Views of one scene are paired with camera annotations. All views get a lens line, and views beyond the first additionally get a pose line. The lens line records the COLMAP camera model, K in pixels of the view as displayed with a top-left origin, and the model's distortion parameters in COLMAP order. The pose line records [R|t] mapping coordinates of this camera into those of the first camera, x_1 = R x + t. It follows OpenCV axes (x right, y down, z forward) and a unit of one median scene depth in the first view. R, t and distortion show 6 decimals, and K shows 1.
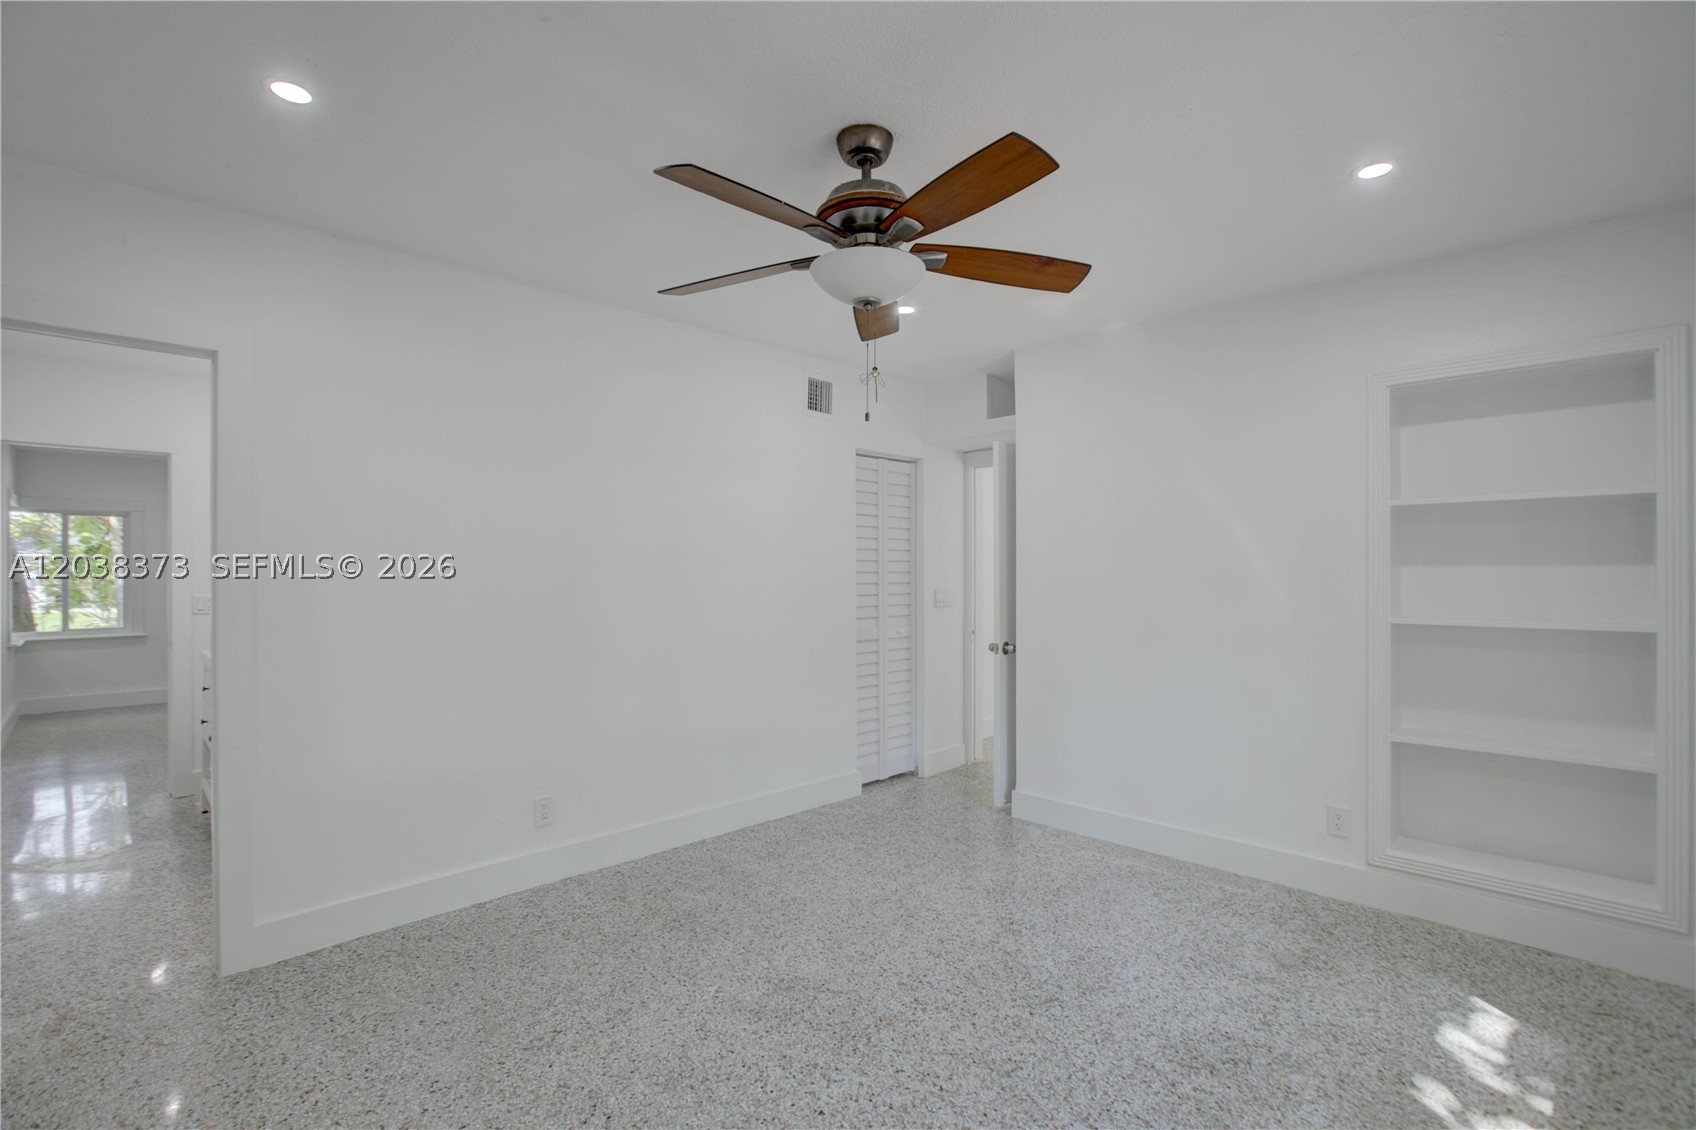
lens RADIAL K [[758.3, 0, 812.1], [0, 758.3, 564.2], [0, 0, 1]] dist [-0.045440, 0.014870]
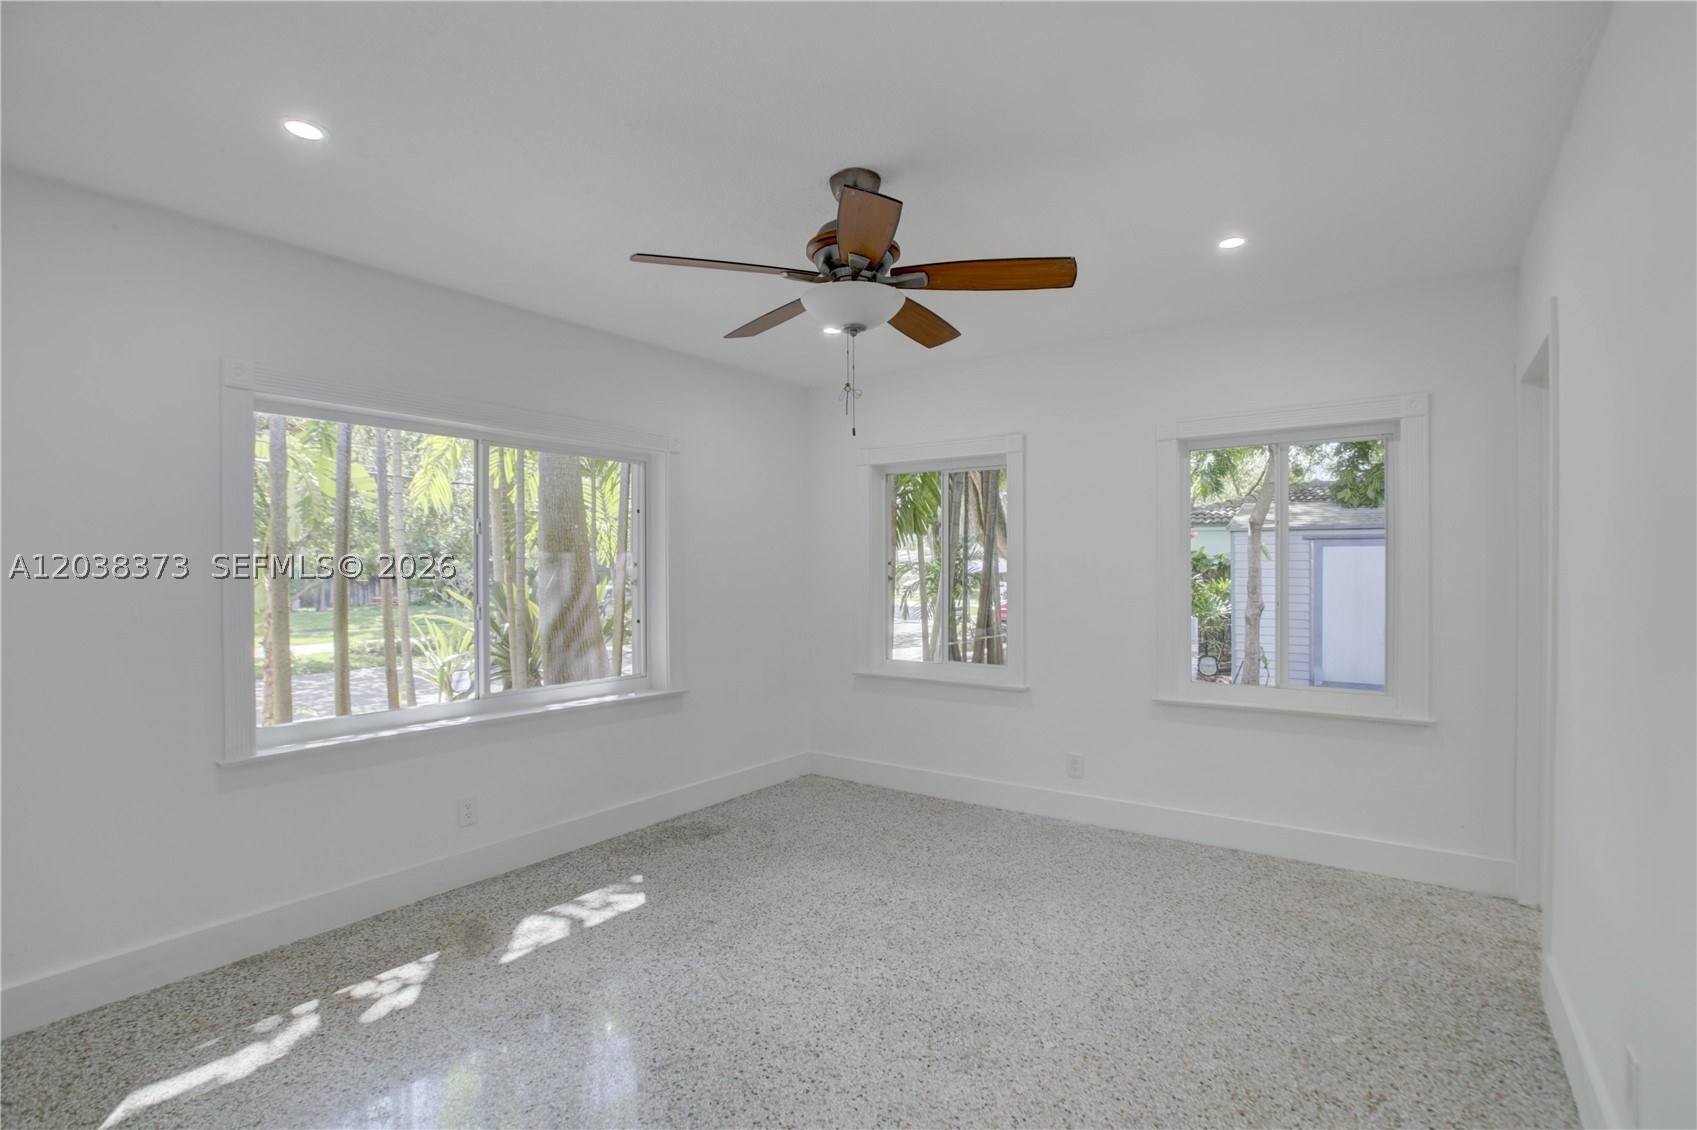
lens RADIAL K [[806.8, 0, 860.6], [0, 806.8, 569.9], [0, 0, 1]] dist [-0.056176, 0.020381]
pose [[-0.976076, 0.008035, -0.217283, 0.269692], [0.010186, 0.999910, -0.008783, 0.019212], [0.217193, -0.010786, -0.976069, 1.810820]]
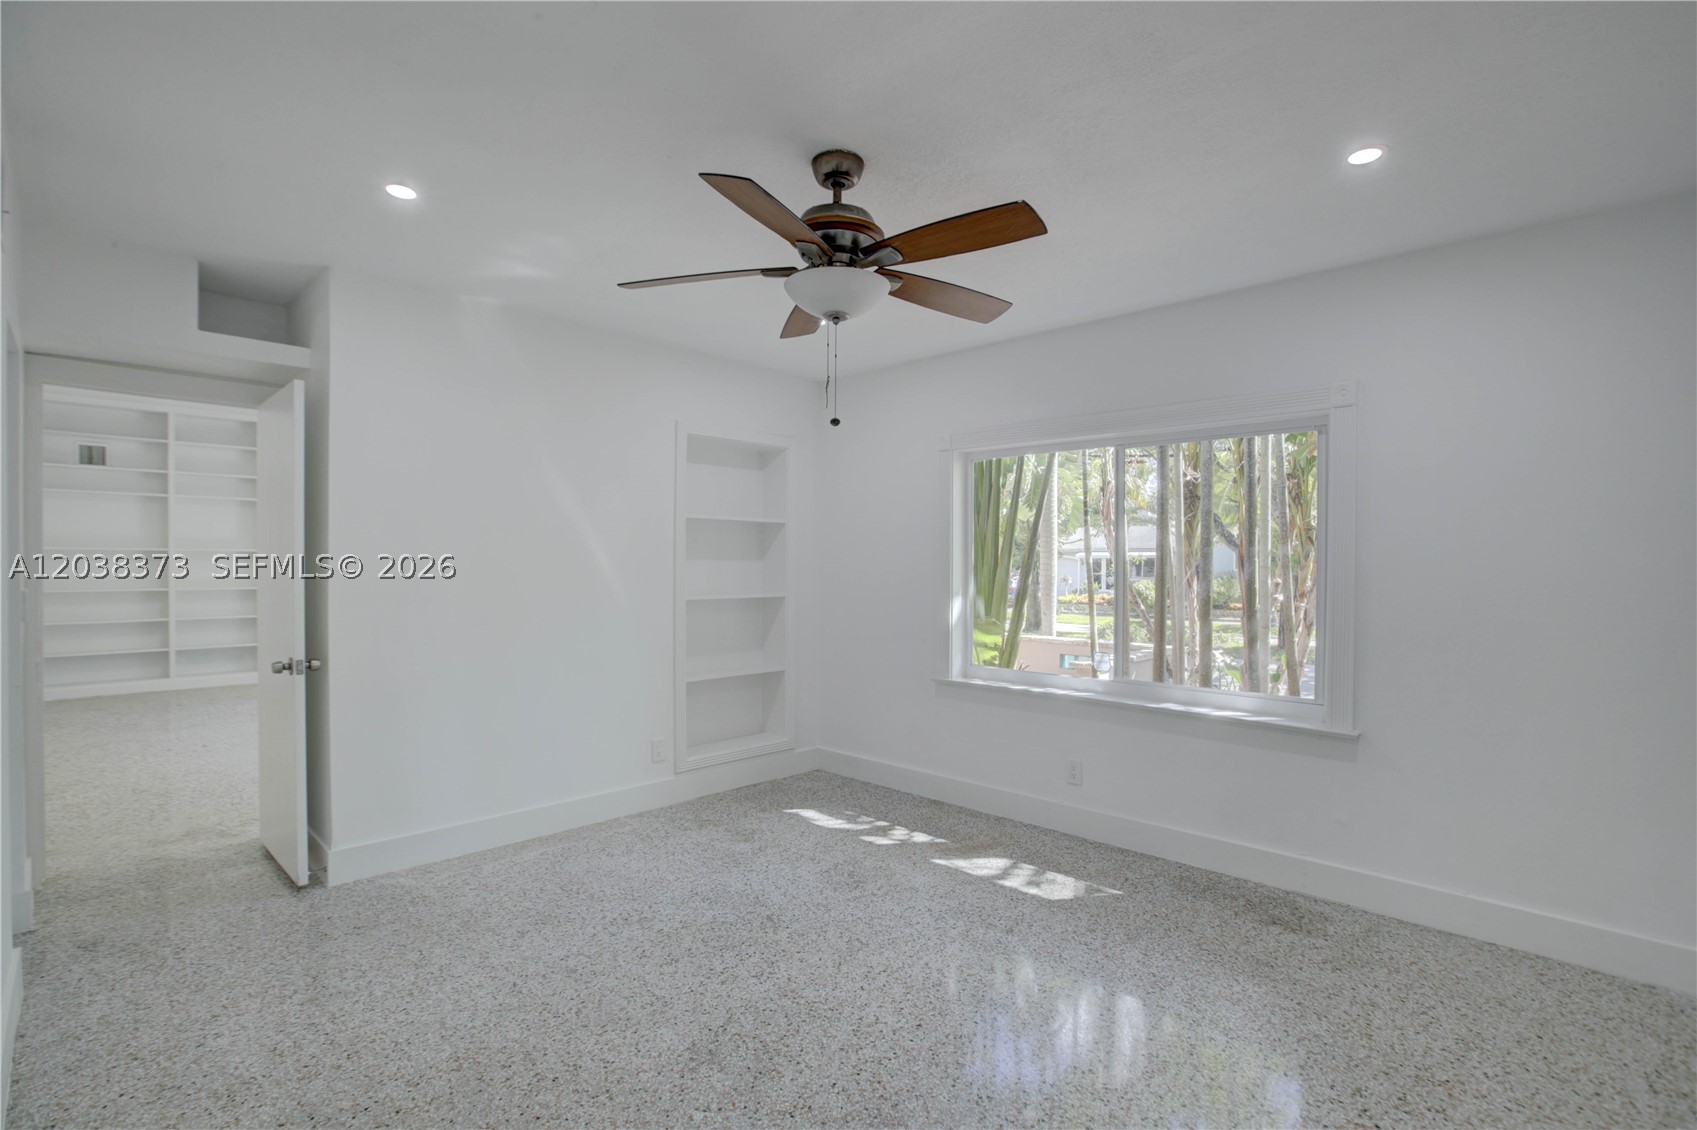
lens RADIAL K [[806.8, 0, 860.6], [0, 806.8, 569.9], [0, 0, 1]] dist [-0.056176, 0.020381]
pose [[-0.051246, -0.003822, 0.998679, -0.906356], [-0.015825, 0.999870, 0.003014, 0.014688], [-0.998561, -0.015650, -0.051299, 0.863411]]
